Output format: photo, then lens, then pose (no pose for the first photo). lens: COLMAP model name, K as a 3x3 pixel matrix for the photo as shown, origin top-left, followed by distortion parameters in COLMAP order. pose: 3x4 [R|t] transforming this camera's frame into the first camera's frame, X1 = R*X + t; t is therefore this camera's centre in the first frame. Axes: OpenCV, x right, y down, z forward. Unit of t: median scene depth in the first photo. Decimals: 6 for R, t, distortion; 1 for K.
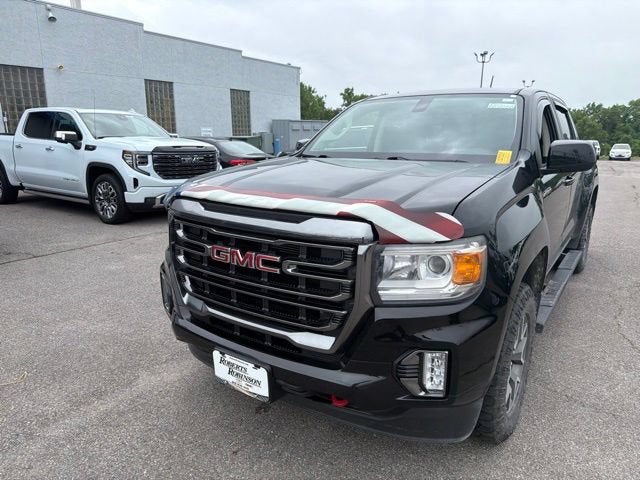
lens RADIAL K [[459.9, 0, 321.2], [0, 459.9, 236.4], [0, 0, 1]] dist [0.032074, -0.035158]
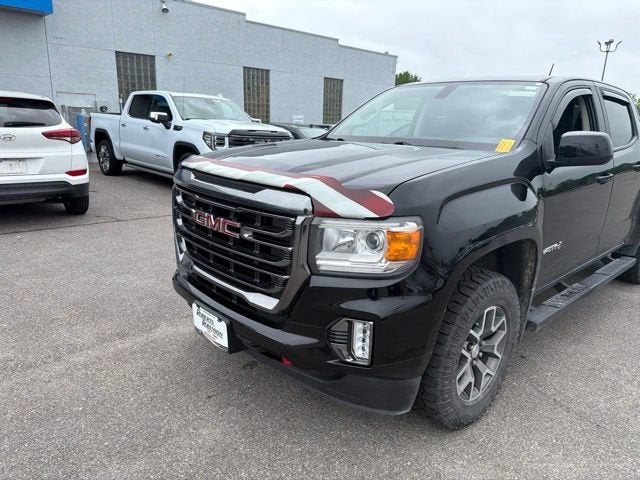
lens RADIAL K [[458.5, 0, 320.0], [0, 458.5, 240.0], [0, 0, 1]] dist [0.061579, -0.082751]
pose [[0.974800, 0.086528, -0.205614, 0.247291], [-0.080948, 0.996089, 0.035417, 0.022841], [0.207875, -0.017880, 0.977992, -0.035069]]
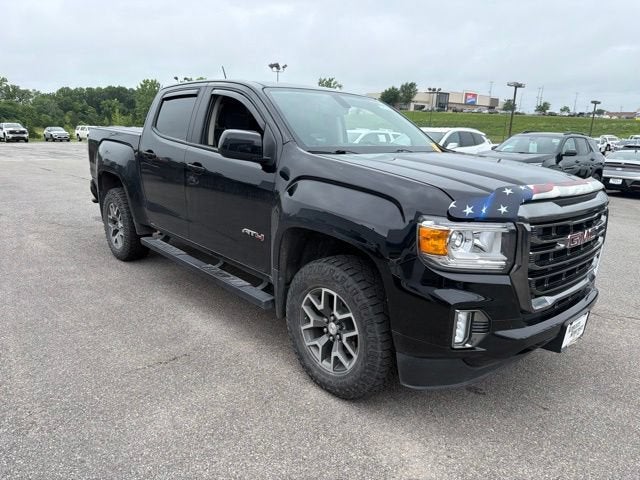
lens RADIAL K [[458.5, 0, 320.0], [0, 458.5, 240.0], [0, 0, 1]] dist [0.061579, -0.082751]
pose [[0.232434, -0.225158, 0.946191, -1.188135], [0.178628, 0.966170, 0.186032, -0.236759], [-0.956068, 0.125776, 0.264791, 1.064409]]
